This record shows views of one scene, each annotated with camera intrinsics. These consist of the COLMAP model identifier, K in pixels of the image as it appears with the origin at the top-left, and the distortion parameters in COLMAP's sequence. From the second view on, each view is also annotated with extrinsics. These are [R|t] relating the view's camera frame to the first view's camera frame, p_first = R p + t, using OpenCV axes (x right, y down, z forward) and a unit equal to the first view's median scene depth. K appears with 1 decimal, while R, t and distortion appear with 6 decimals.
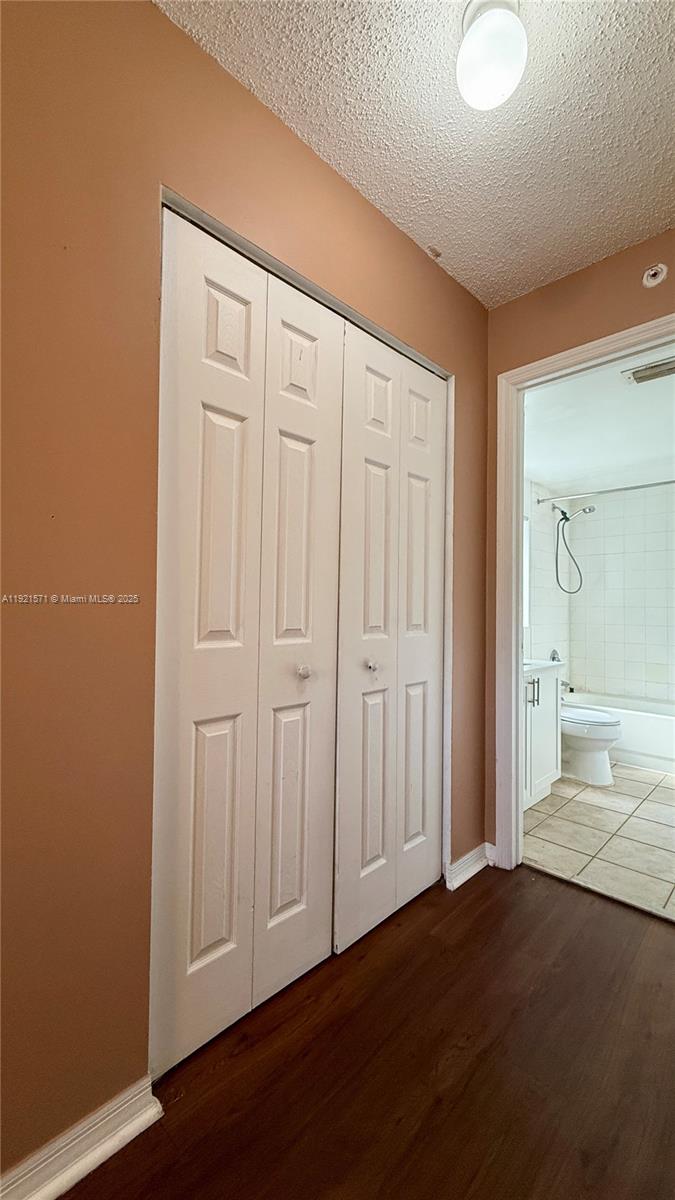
lens RADIAL K [[477.7, 0, 336.9], [0, 477.7, 597.3], [0, 0, 1]] dist [-0.001262, 0.000068]
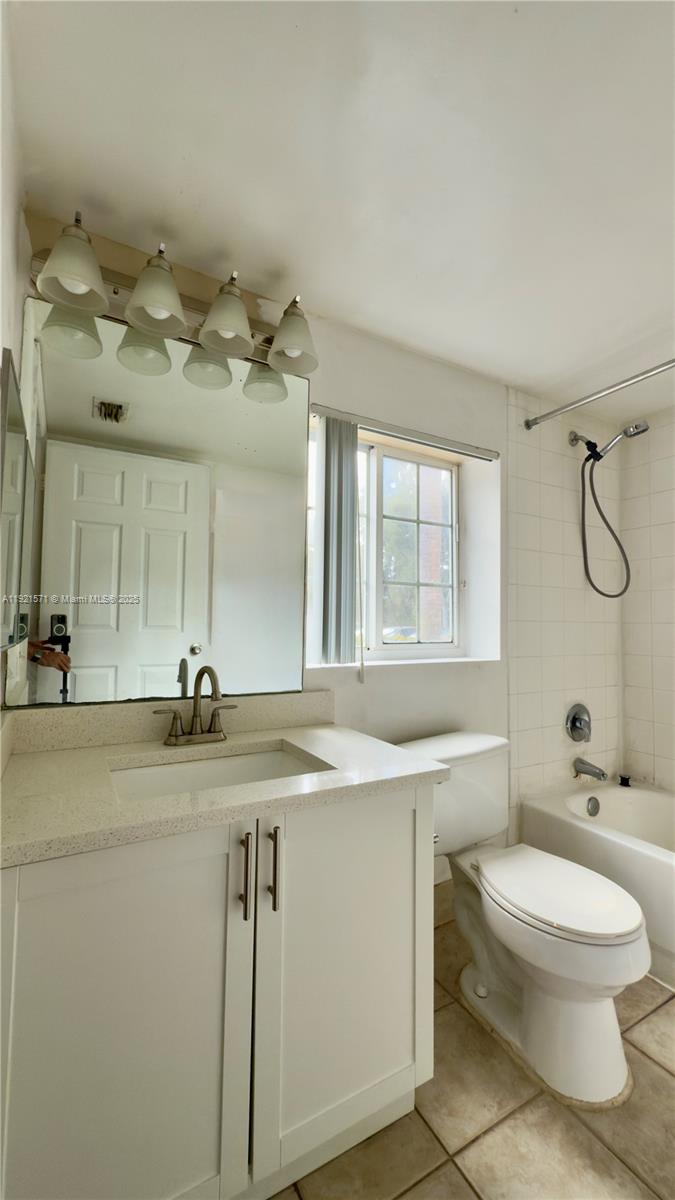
lens RADIAL K [[480.4, 0, 337.5], [0, 480.4, 600.0], [0, 0, 1]] dist [0.000908, 0.000300]
pose [[0.964756, -0.007656, -0.263034, 0.343097], [-0.000528, 0.999518, -0.031028, 0.011253], [0.263145, 0.030073, 0.964287, 0.418049]]
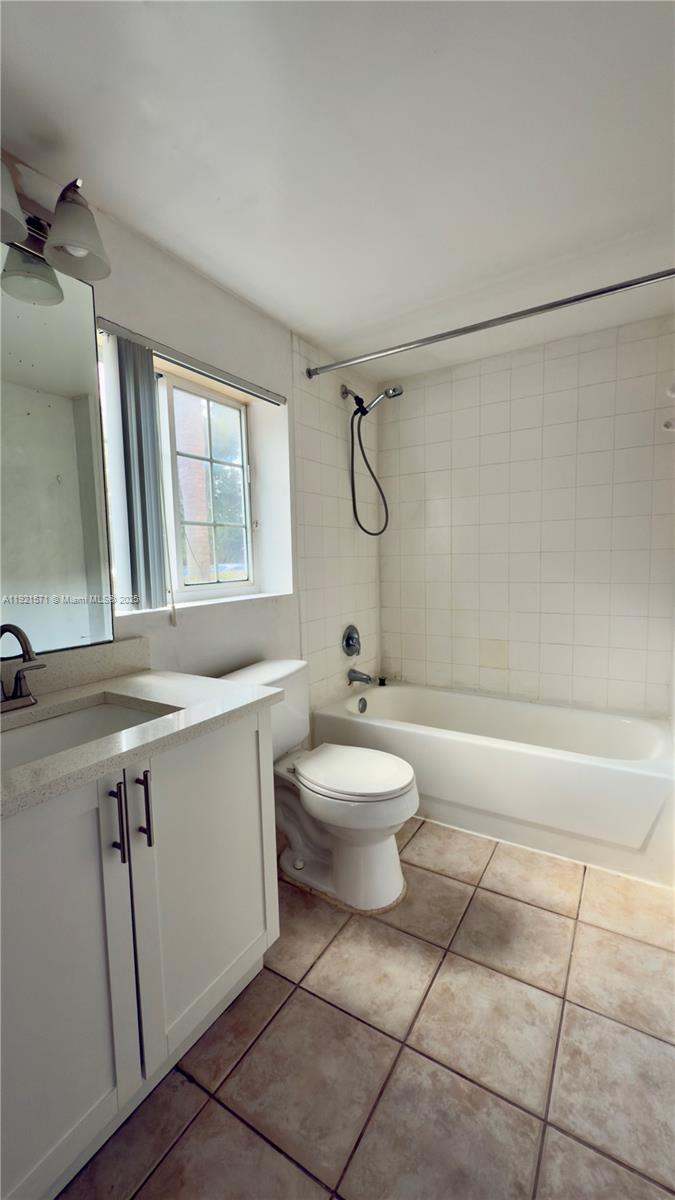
lens RADIAL K [[480.4, 0, 337.5], [0, 480.4, 600.0], [0, 0, 1]] dist [0.000908, 0.000300]
pose [[0.972769, -0.051581, 0.225966, 0.299663], [0.027502, 0.993722, 0.108442, 0.006742], [-0.230141, -0.099274, 0.968080, 0.395748]]
